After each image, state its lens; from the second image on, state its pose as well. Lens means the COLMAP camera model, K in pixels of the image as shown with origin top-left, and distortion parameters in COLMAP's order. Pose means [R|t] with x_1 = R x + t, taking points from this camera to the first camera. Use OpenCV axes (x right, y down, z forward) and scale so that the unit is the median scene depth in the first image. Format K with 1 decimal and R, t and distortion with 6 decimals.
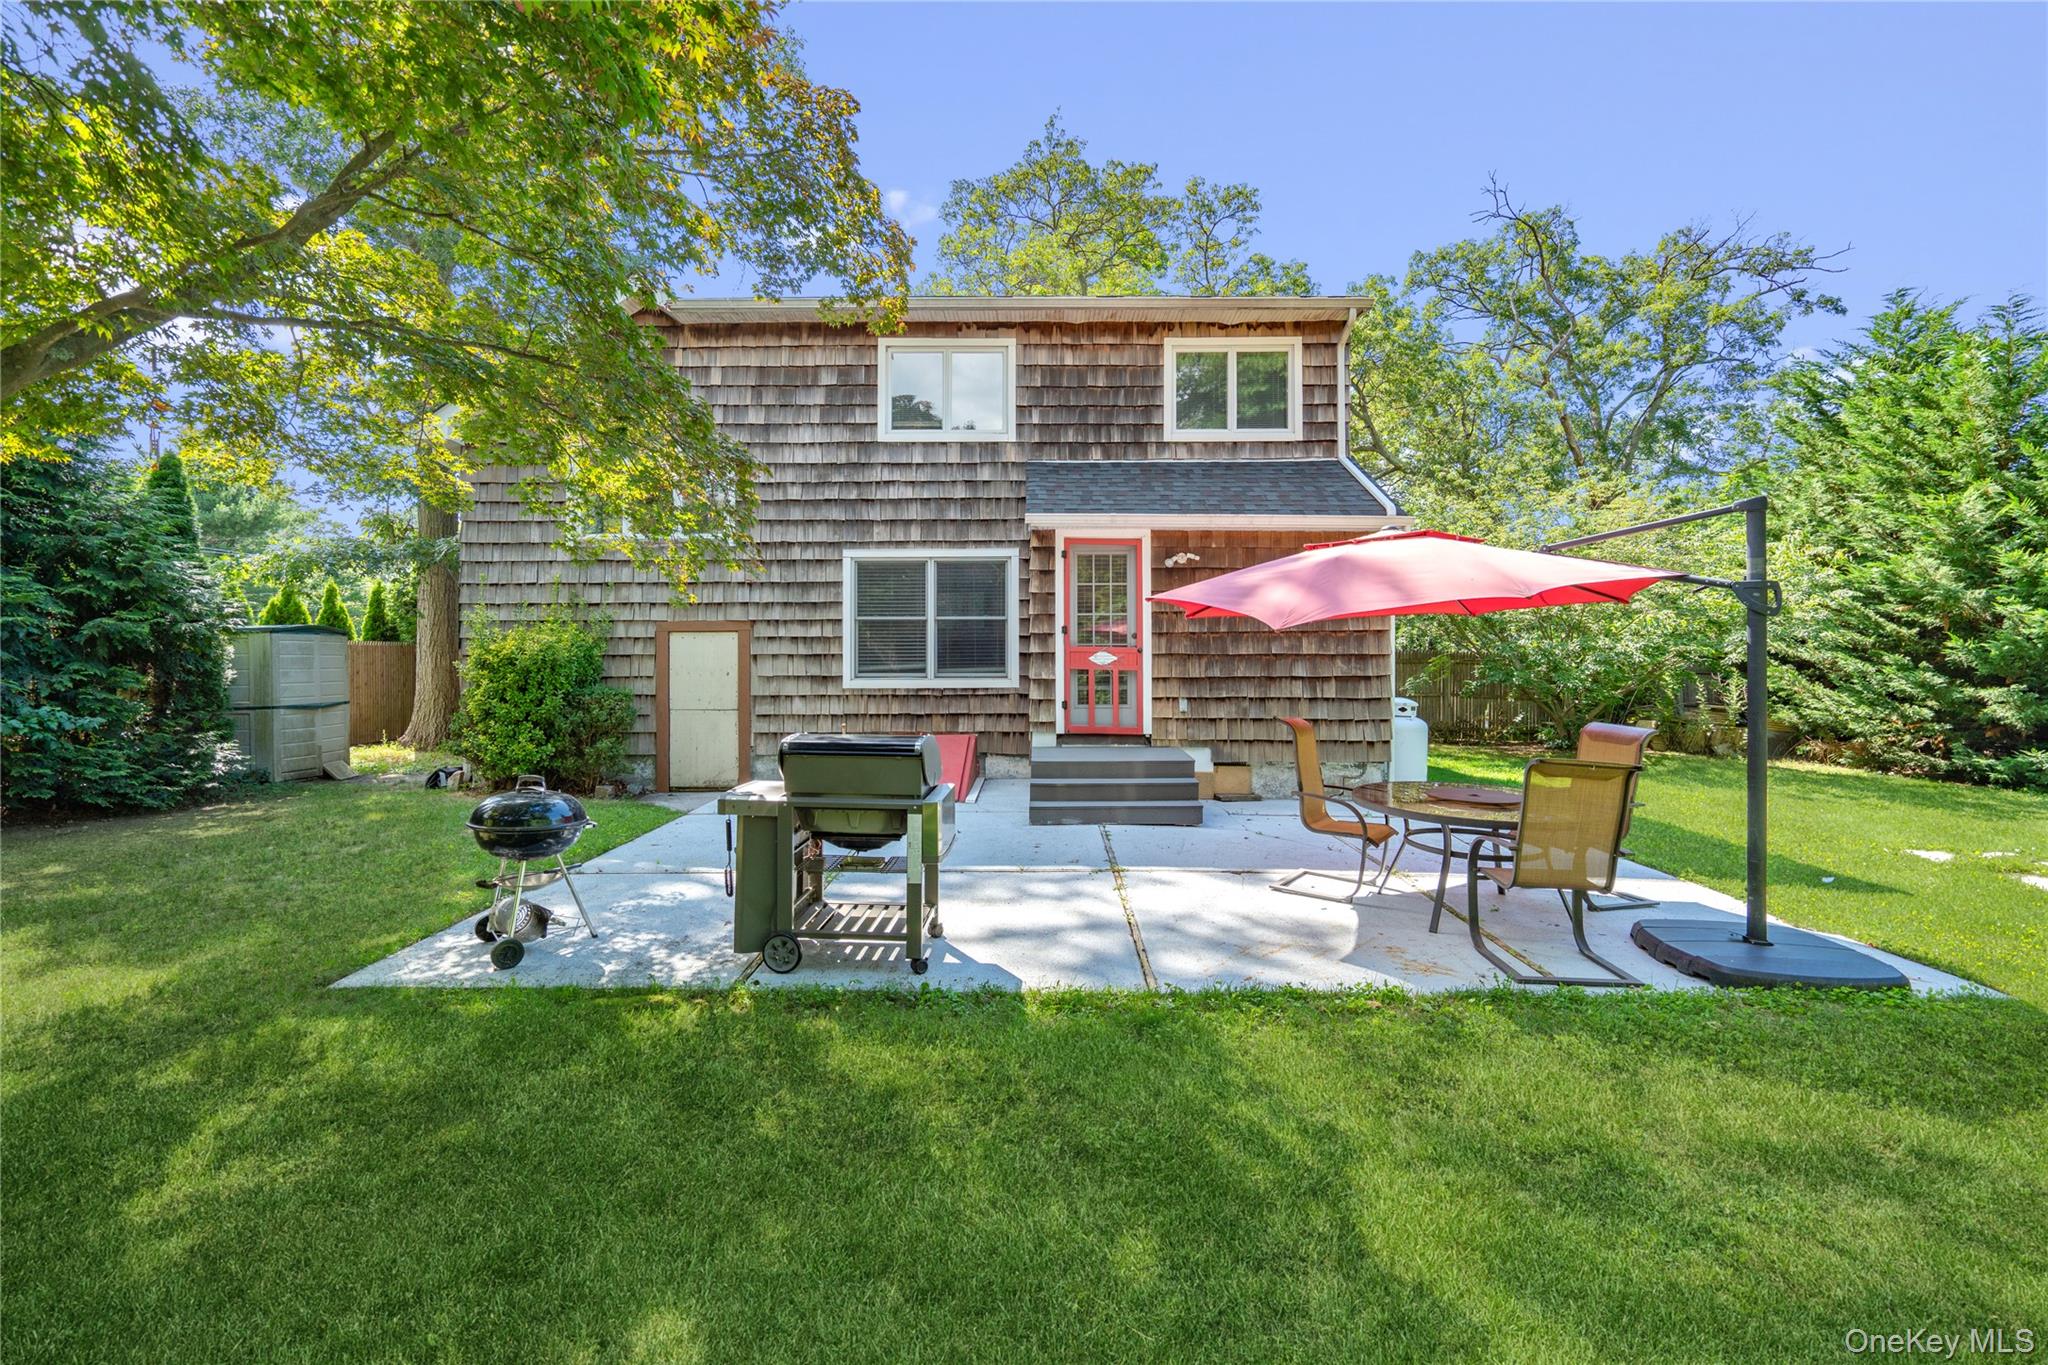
lens RADIAL K [[943.7, 0, 1021.2], [0, 943.7, 666.4], [0, 0, 1]] dist [-0.007629, 0.004035]
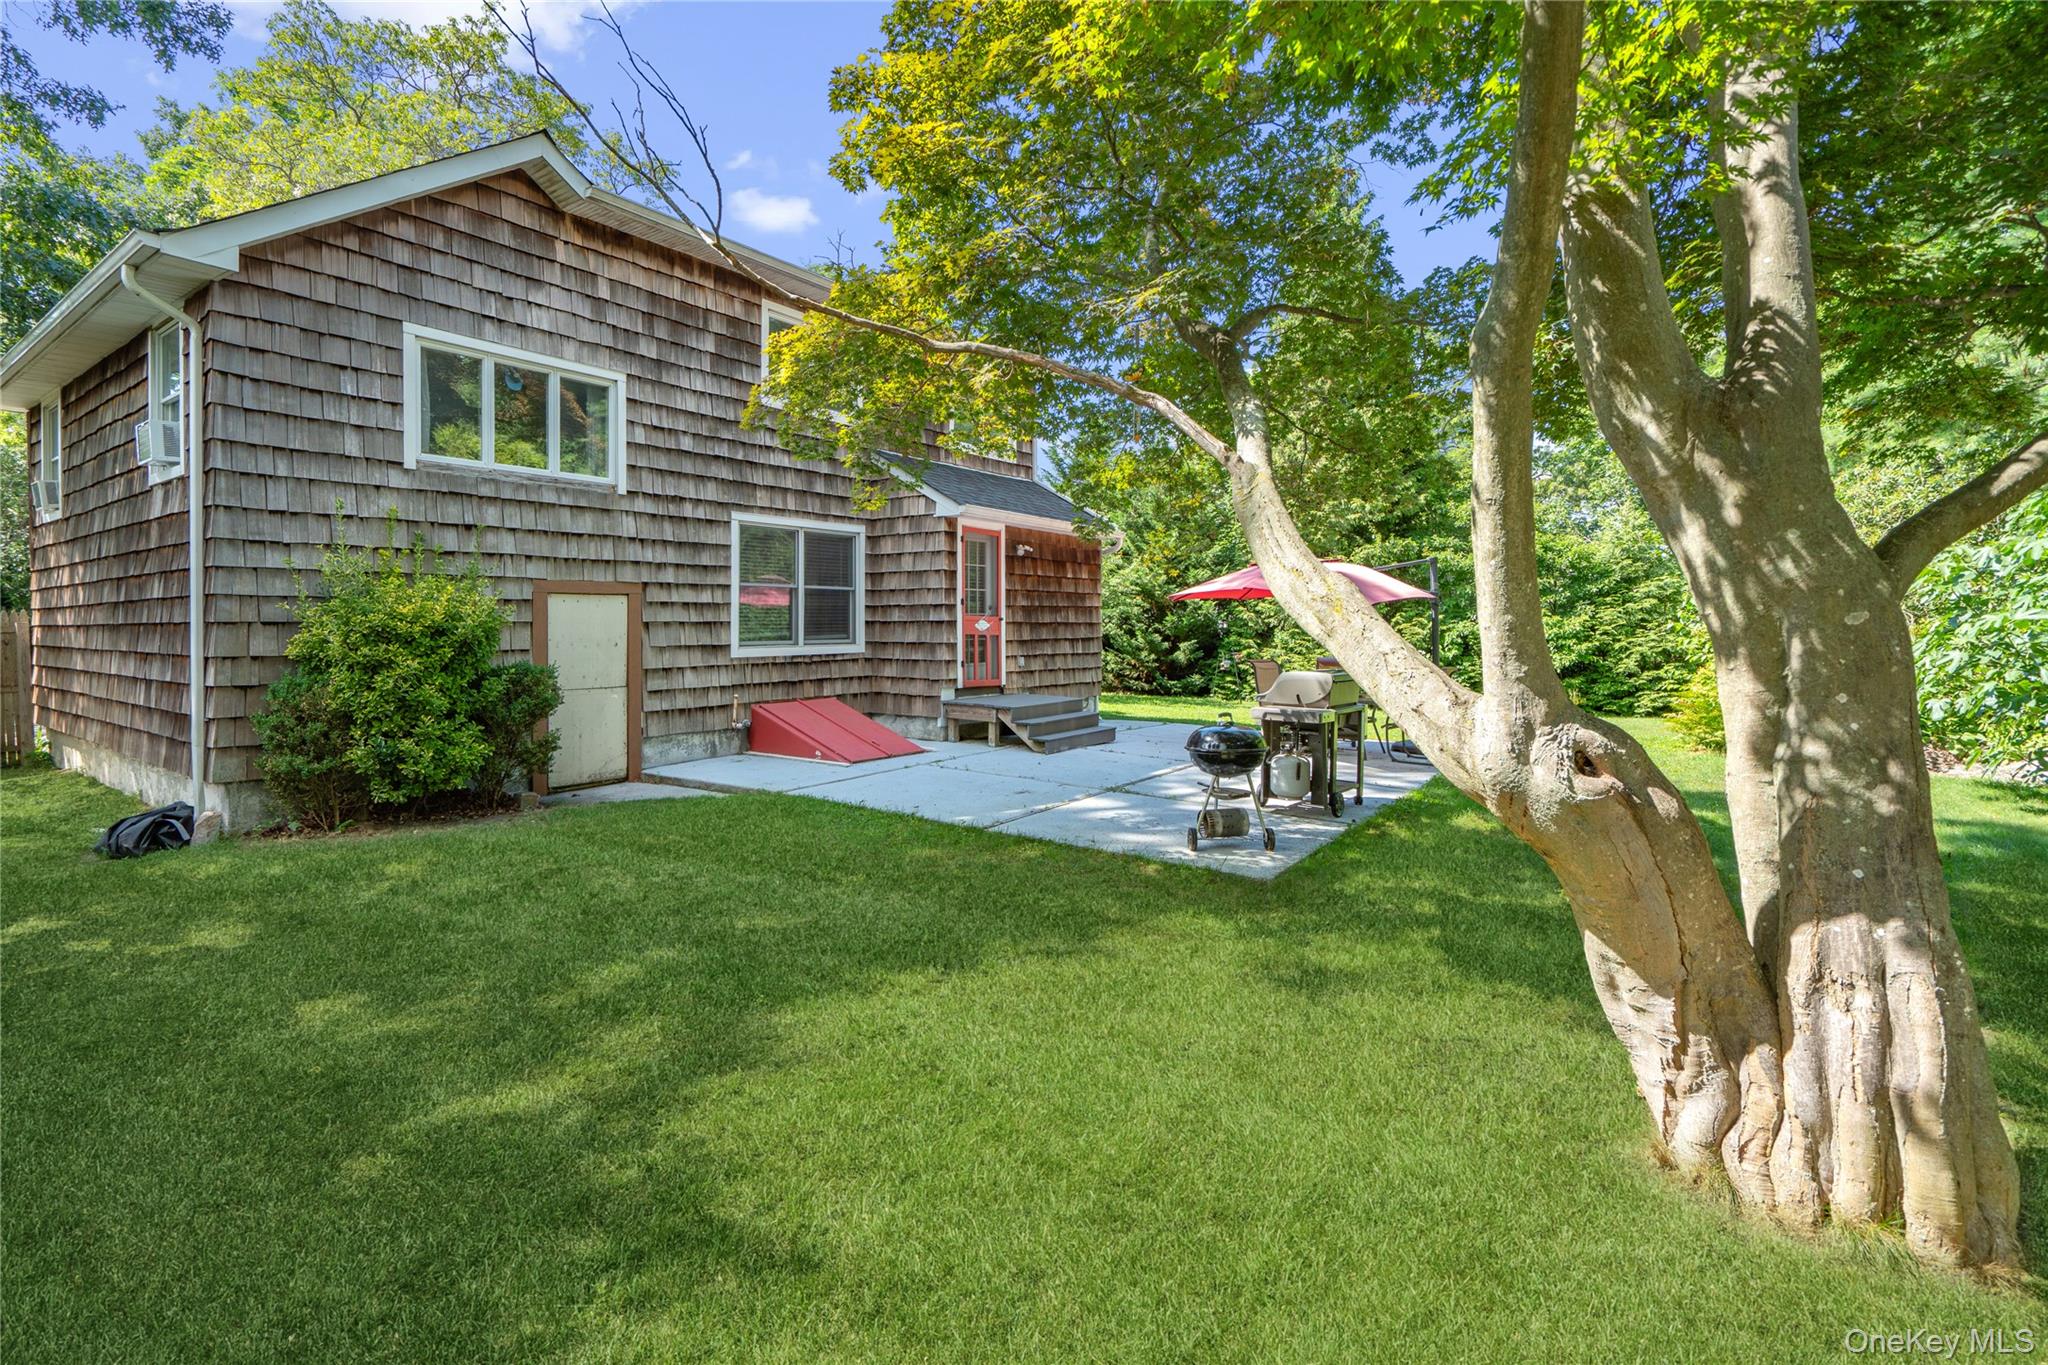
lens RADIAL K [[943.7, 0, 1034.7], [0, 943.7, 646.7], [0, 0, 1]] dist [-0.007629, 0.004035]
pose [[0.569747, -0.018909, 0.821603, -0.795254], [0.010373, 0.999821, 0.015818, 0.000318], [-0.821755, -0.000489, 0.569841, 0.209797]]
